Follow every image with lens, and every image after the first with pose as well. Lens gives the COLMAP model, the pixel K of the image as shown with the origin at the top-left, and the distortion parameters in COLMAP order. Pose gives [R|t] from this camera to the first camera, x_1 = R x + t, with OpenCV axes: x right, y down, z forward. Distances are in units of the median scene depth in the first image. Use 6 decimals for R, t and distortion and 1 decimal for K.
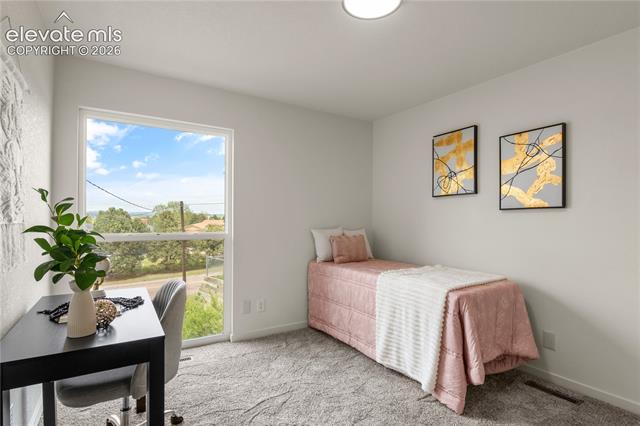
lens RADIAL K [[323.9, 0, 319.5], [0, 323.9, 214.4], [0, 0, 1]] dist [-0.004848, -0.001674]
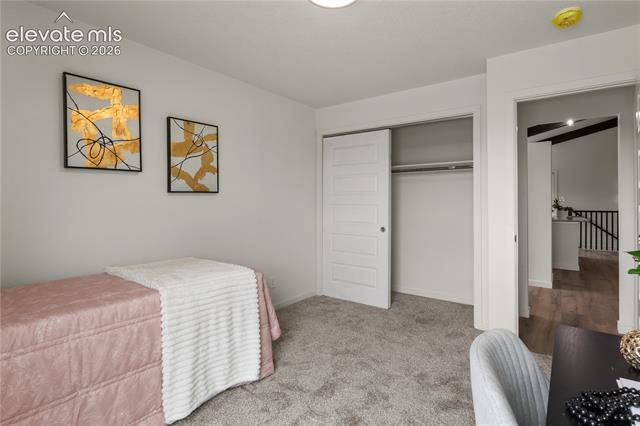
lens RADIAL K [[323.9, 0, 319.5], [0, 323.9, 207.3], [0, 0, 1]] dist [-0.004848, -0.001674]
pose [[-0.344146, -0.017801, 0.938747, -0.479143], [-0.006249, 0.999842, 0.016669, 0.011332], [-0.938895, -0.000129, -0.344203, 0.873065]]
